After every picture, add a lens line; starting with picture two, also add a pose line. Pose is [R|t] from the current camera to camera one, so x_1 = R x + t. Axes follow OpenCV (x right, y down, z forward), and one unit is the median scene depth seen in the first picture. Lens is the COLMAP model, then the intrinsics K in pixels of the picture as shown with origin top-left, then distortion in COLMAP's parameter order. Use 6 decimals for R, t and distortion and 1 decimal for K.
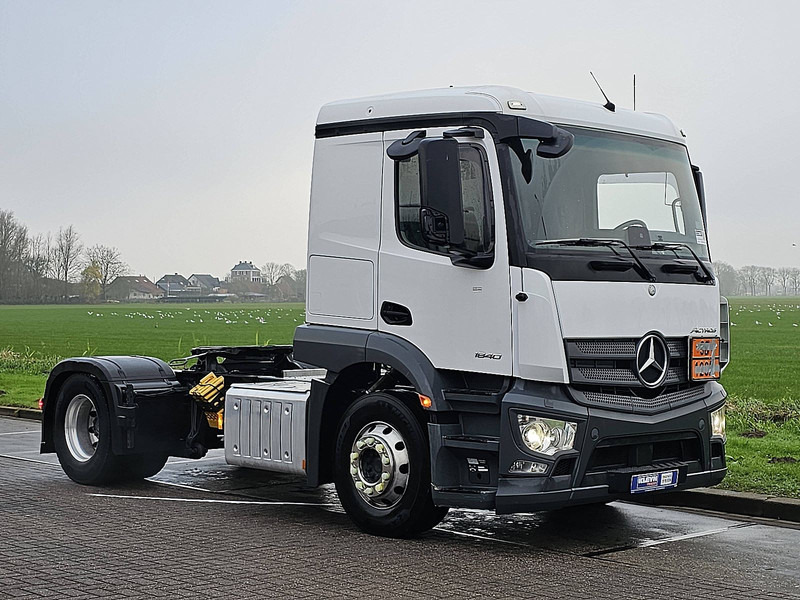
lens RADIAL K [[575.8, 0, 399.5], [0, 575.8, 299.4], [0, 0, 1]] dist [0.040044, -0.055176]
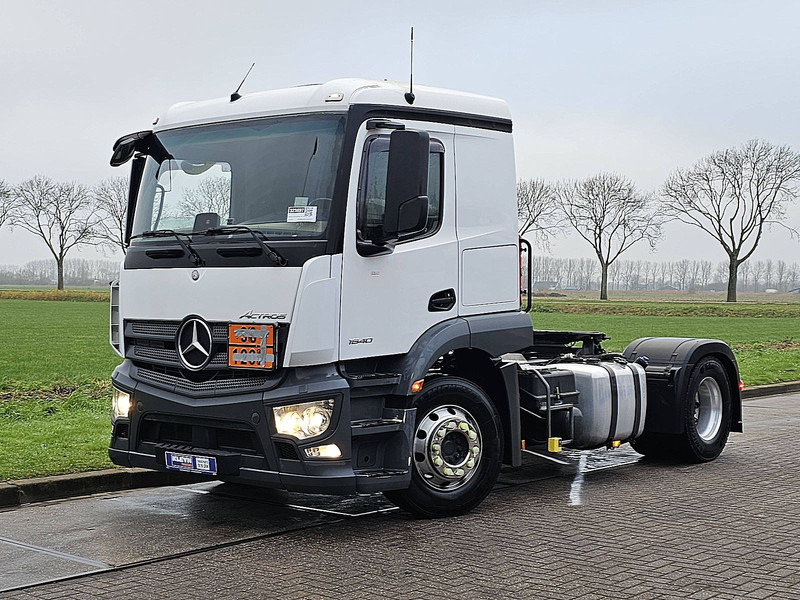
lens RADIAL K [[535.4, 0, 397.7], [0, 535.4, 282.1], [0, 0, 1]] dist [-0.007986, -0.001819]
pose [[0.757722, -0.023247, -0.652163, 1.316459], [0.012865, 0.999703, -0.020688, 0.020933], [0.652450, 0.007285, 0.757797, 0.520239]]
